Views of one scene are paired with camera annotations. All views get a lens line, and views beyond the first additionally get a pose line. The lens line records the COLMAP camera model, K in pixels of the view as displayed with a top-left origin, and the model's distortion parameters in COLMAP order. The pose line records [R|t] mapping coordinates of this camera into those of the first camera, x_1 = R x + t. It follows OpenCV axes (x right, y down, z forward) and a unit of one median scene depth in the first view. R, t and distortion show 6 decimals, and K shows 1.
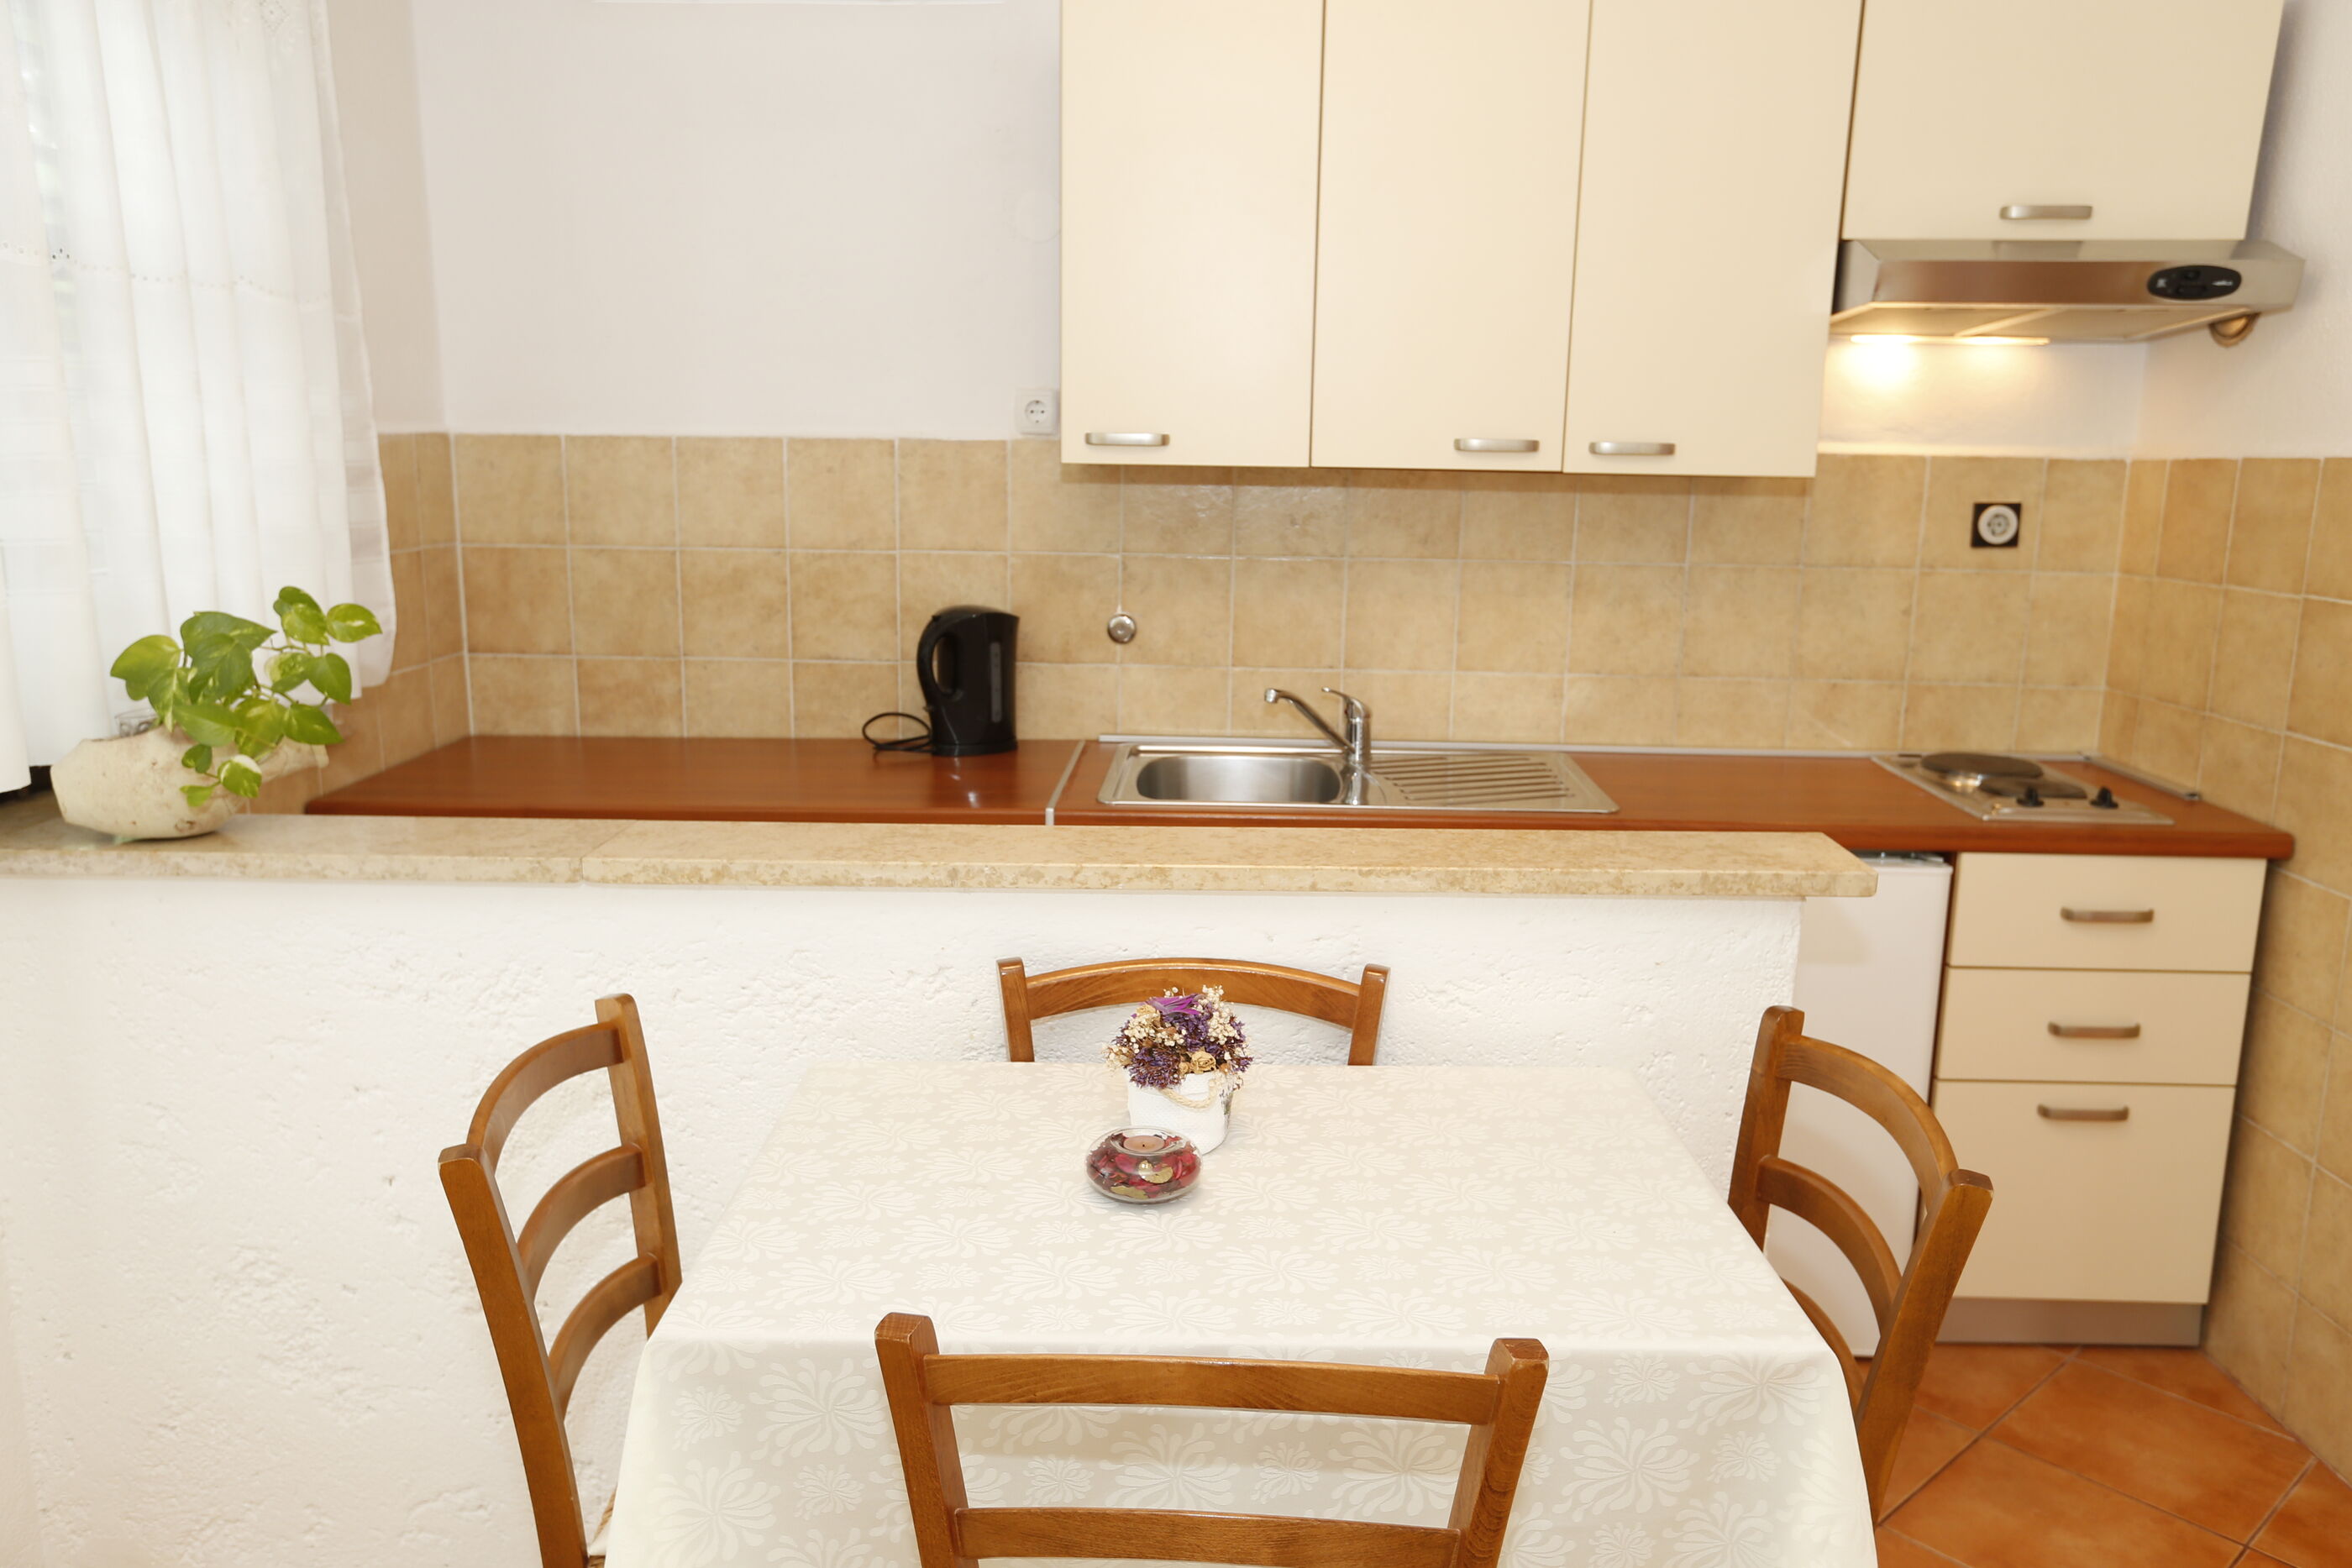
lens RADIAL K [[1753.6, 0, 1168.8], [0, 1753.6, 787.5], [0, 0, 1]] dist [-0.034833, 0.095821]
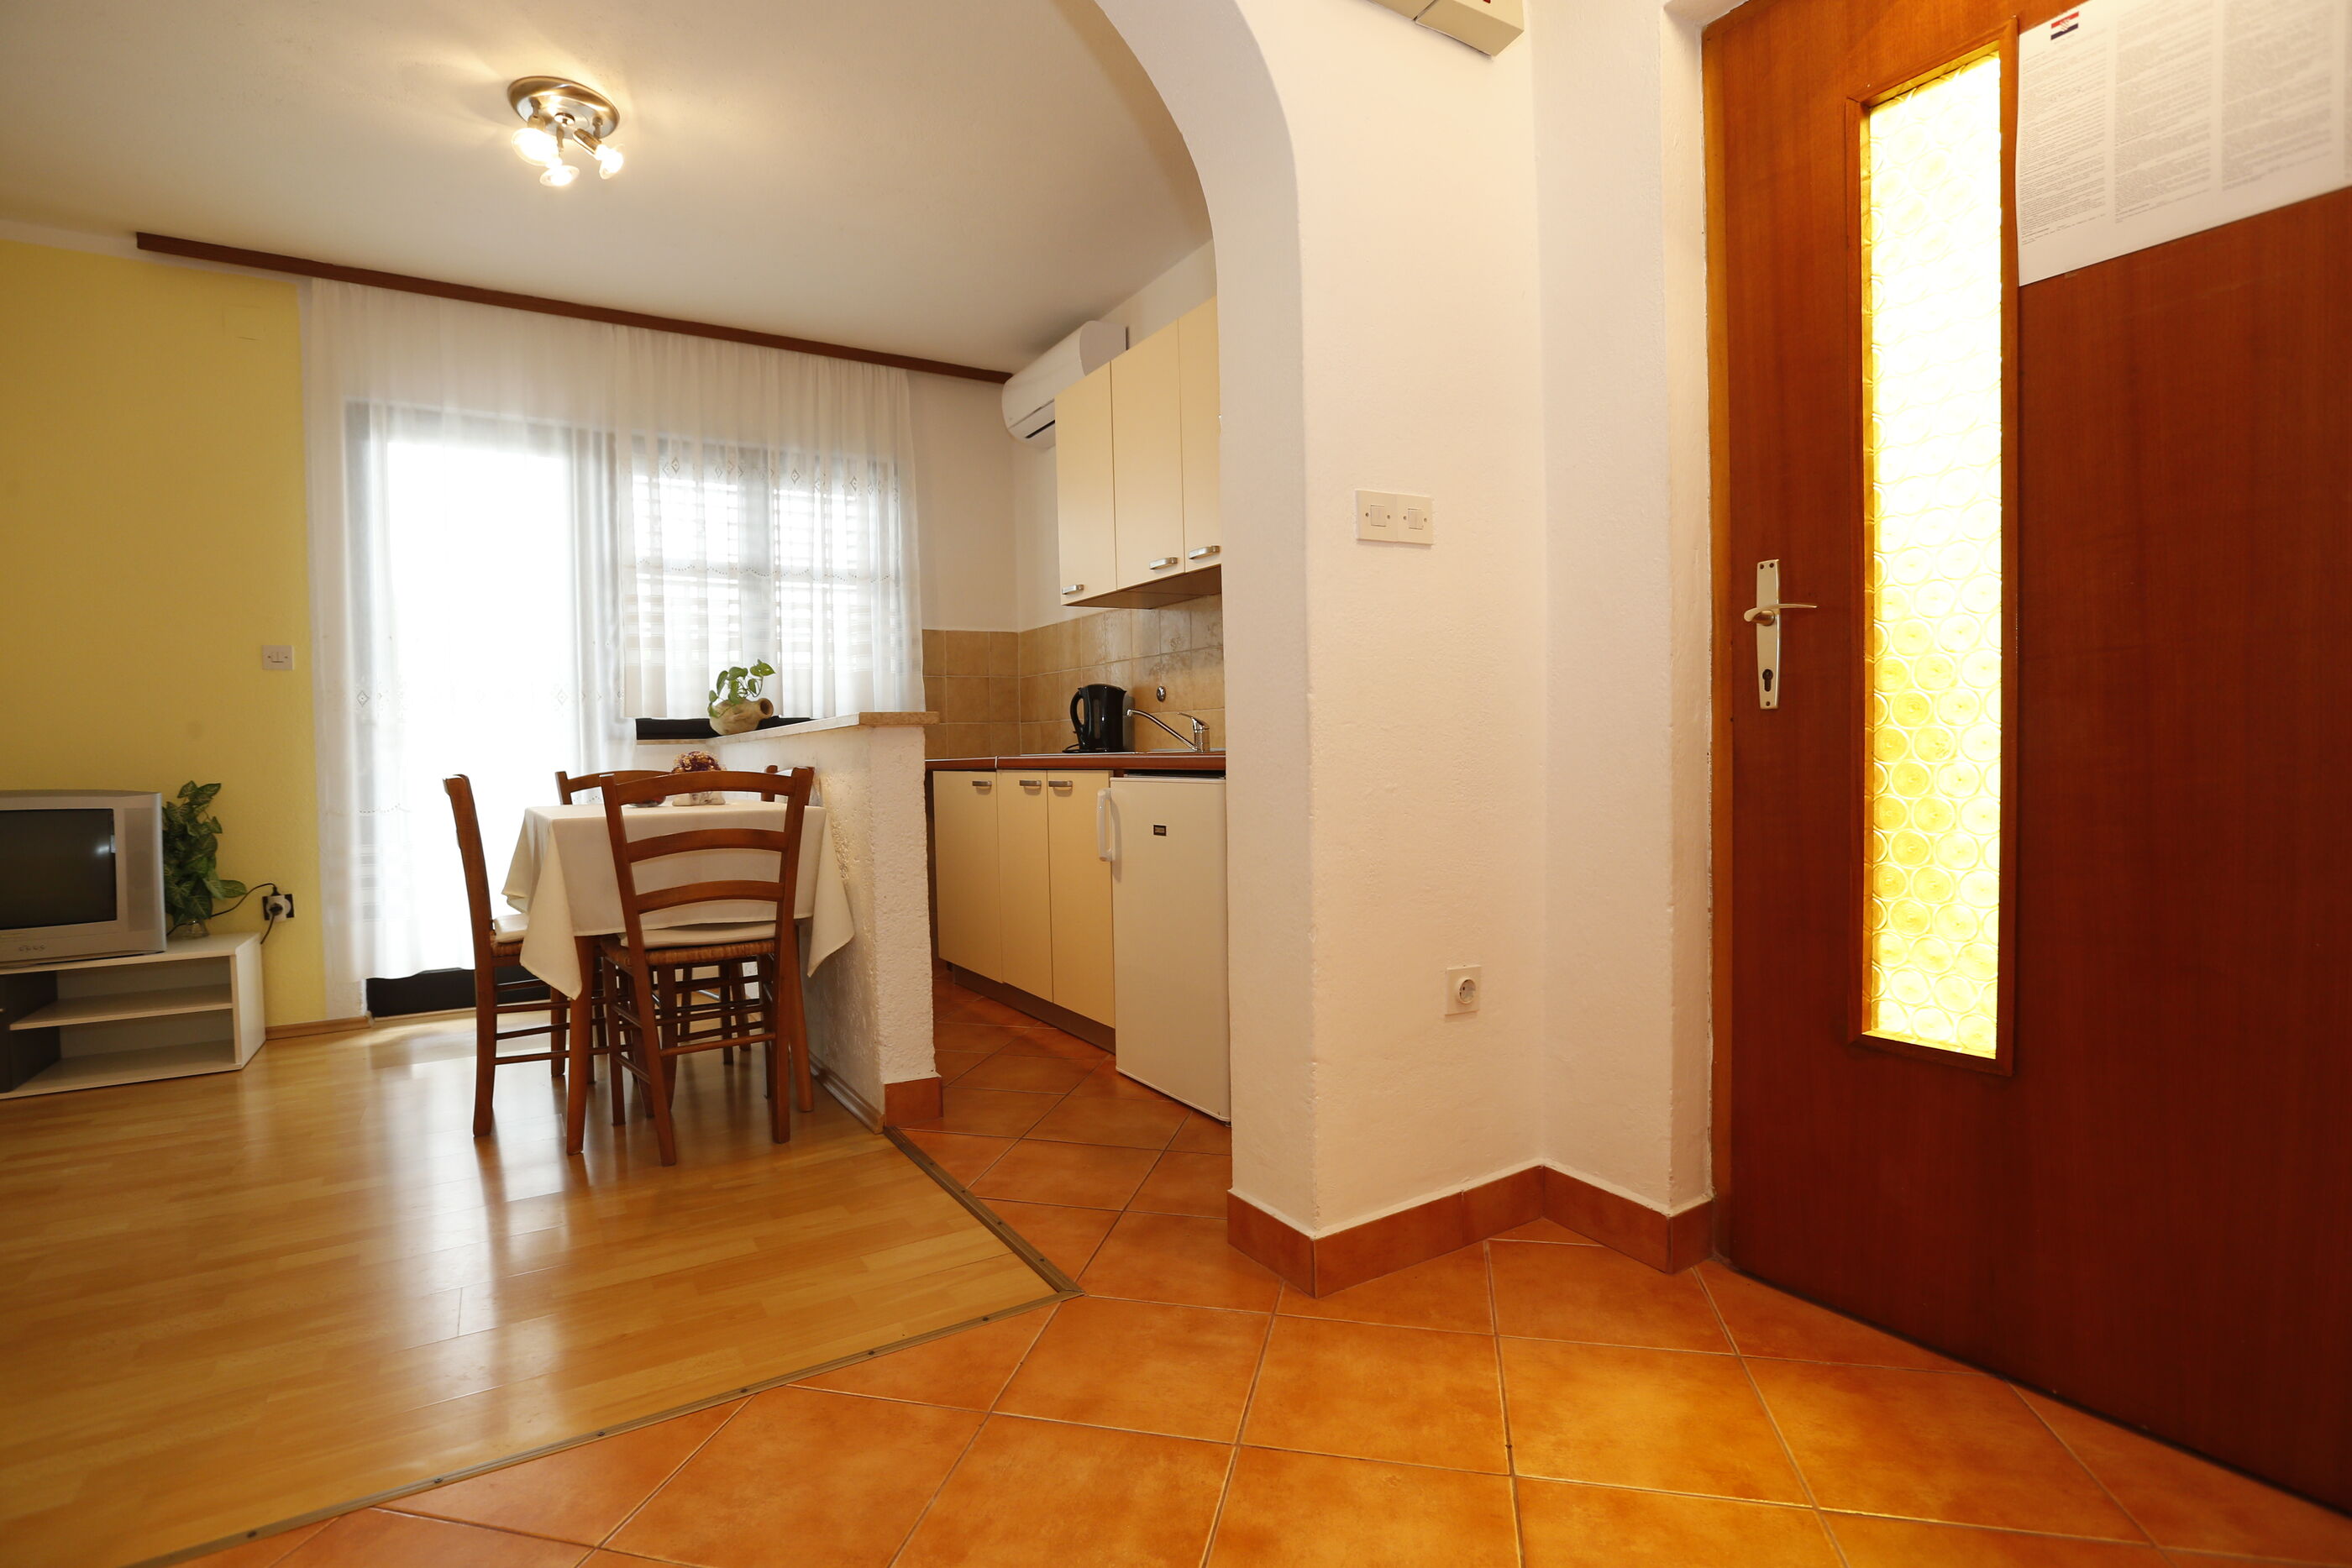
lens RADIAL K [[1120.1, 0, 1172.5], [0, 1120.1, 782.5], [0, 0, 1]] dist [-0.057038, 0.027445]
pose [[0.558158, 0.001662, -0.829733, 1.041961], [-0.139250, 0.986003, -0.091698, 0.122151], [0.817967, 0.166722, 0.550576, 0.356258]]
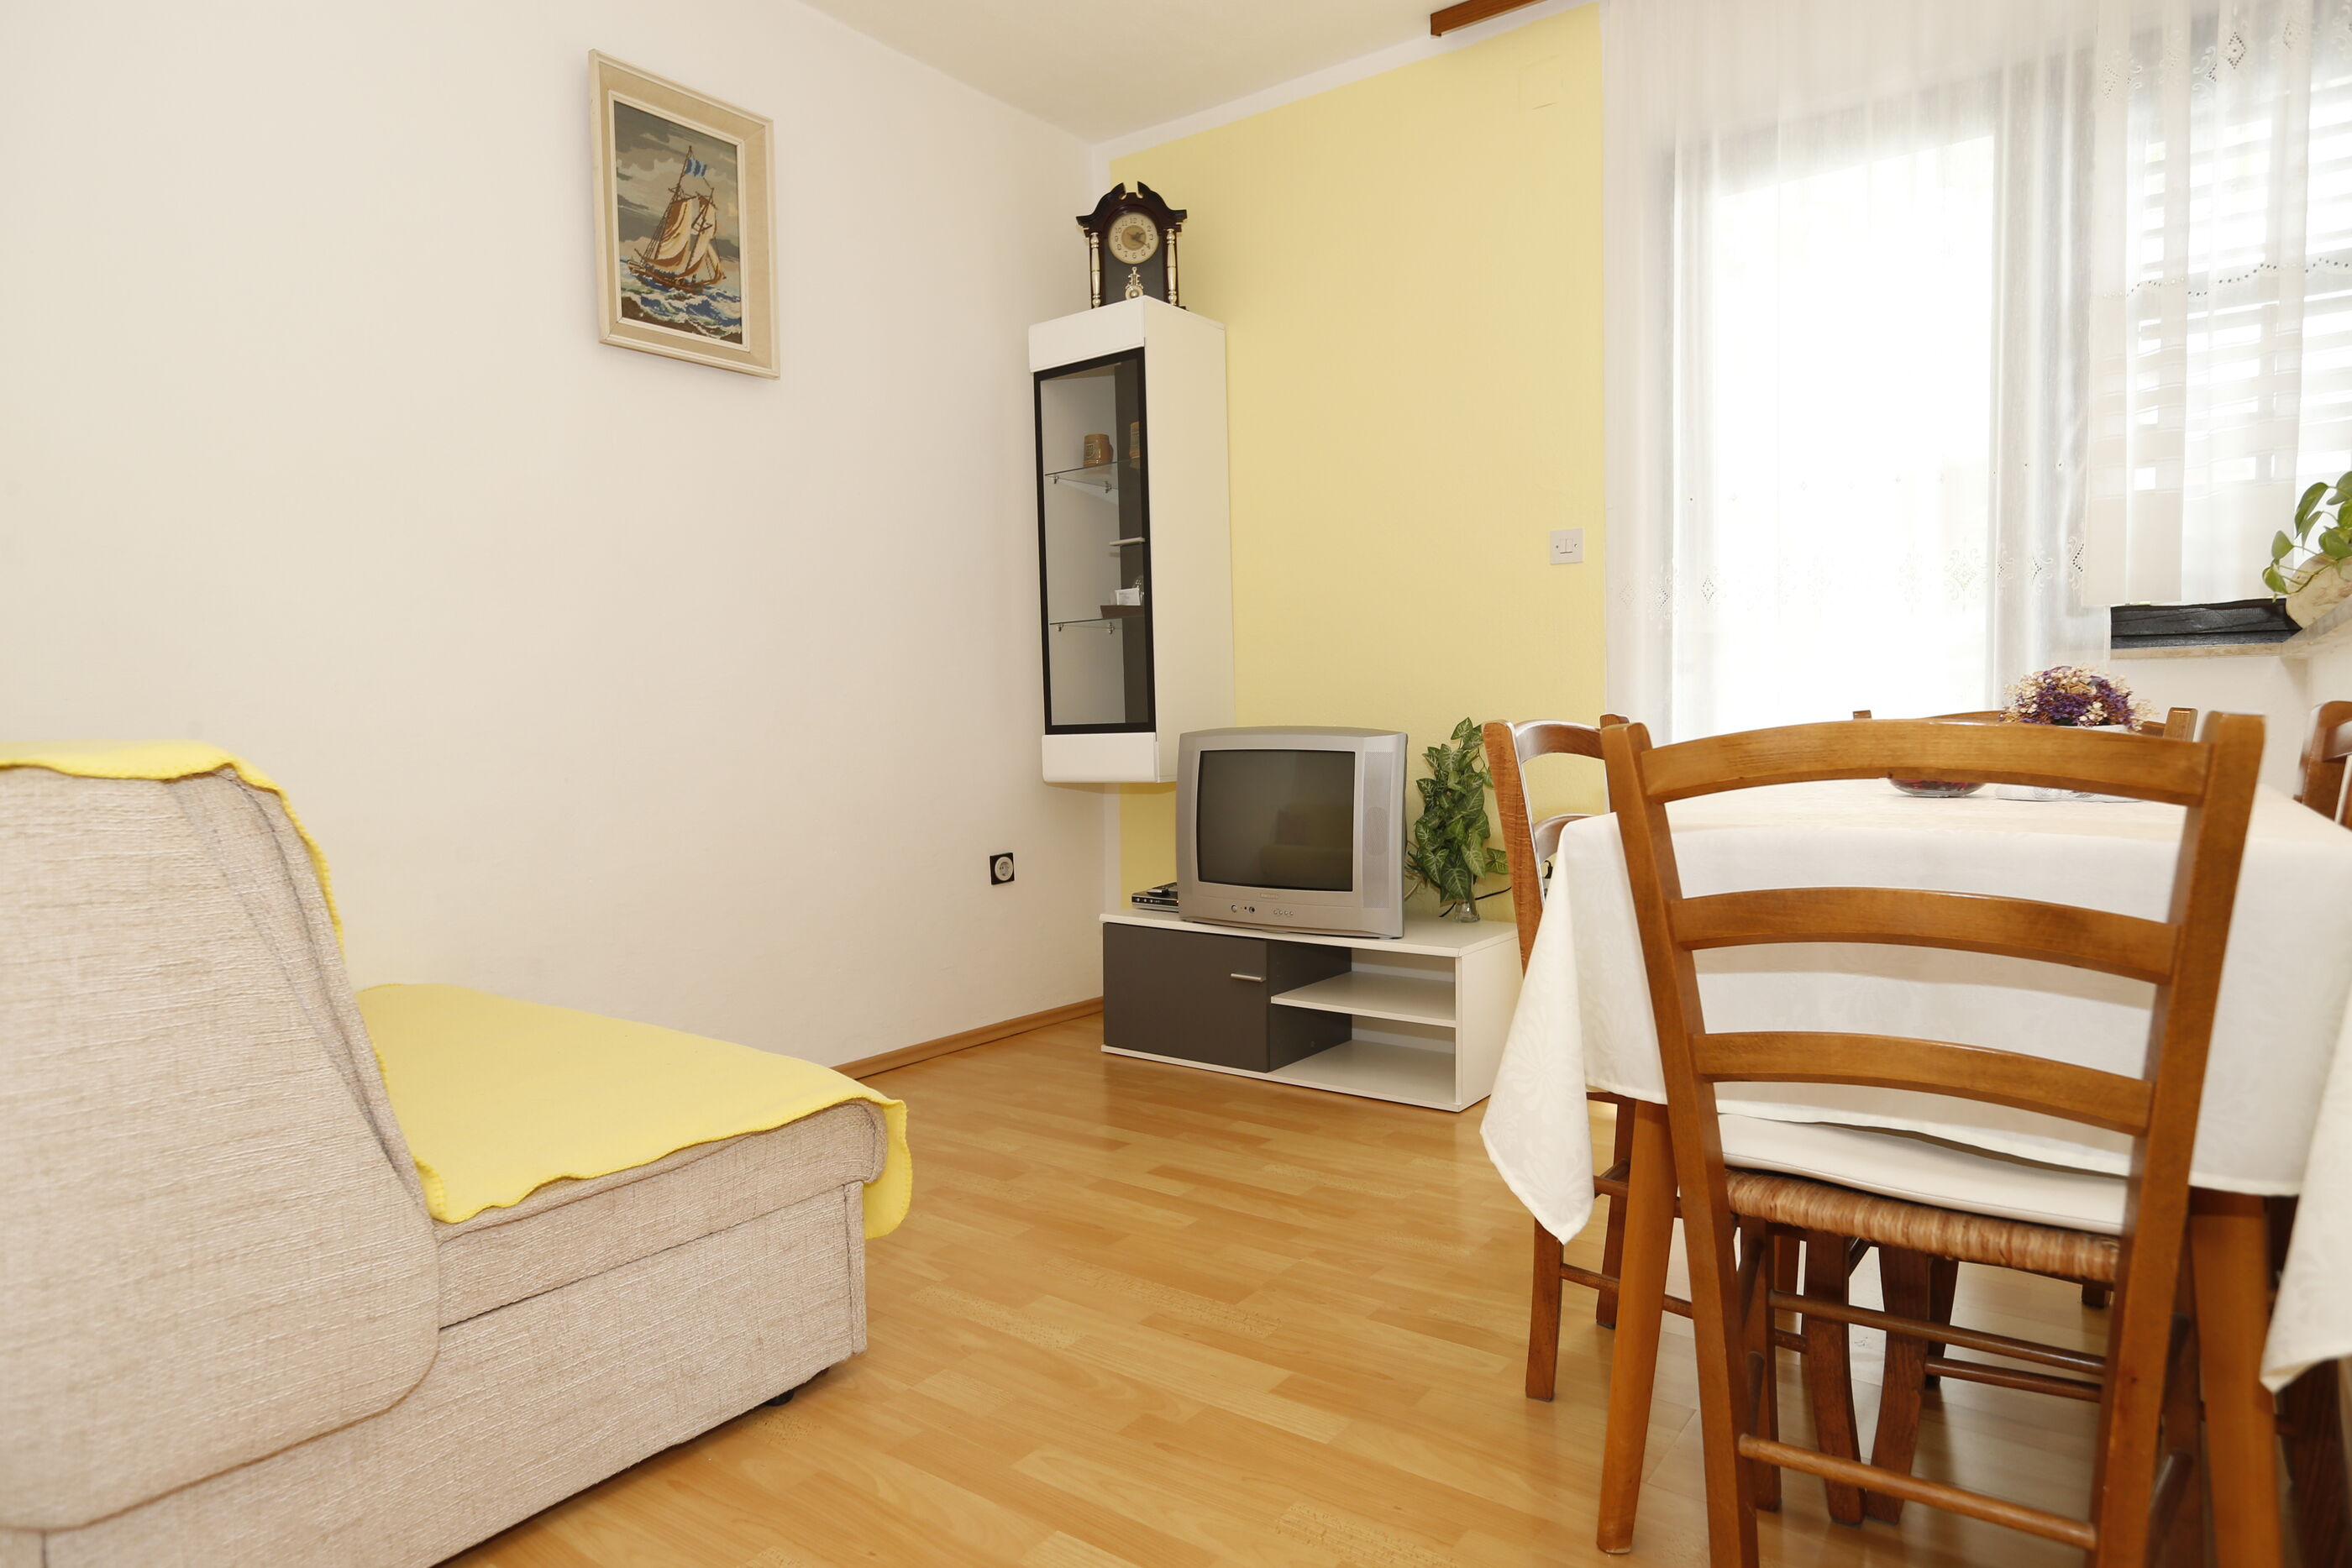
lens RADIAL K [[1381.0, 0, 1174.0], [0, 1381.0, 789.6], [0, 0, 1]] dist [-0.069853, 0.071507]
pose [[-0.563501, 0.043958, -0.824945, 0.580060], [-0.152913, 0.975778, 0.156447, 0.079678], [0.811840, 0.214302, -0.543130, 0.559443]]
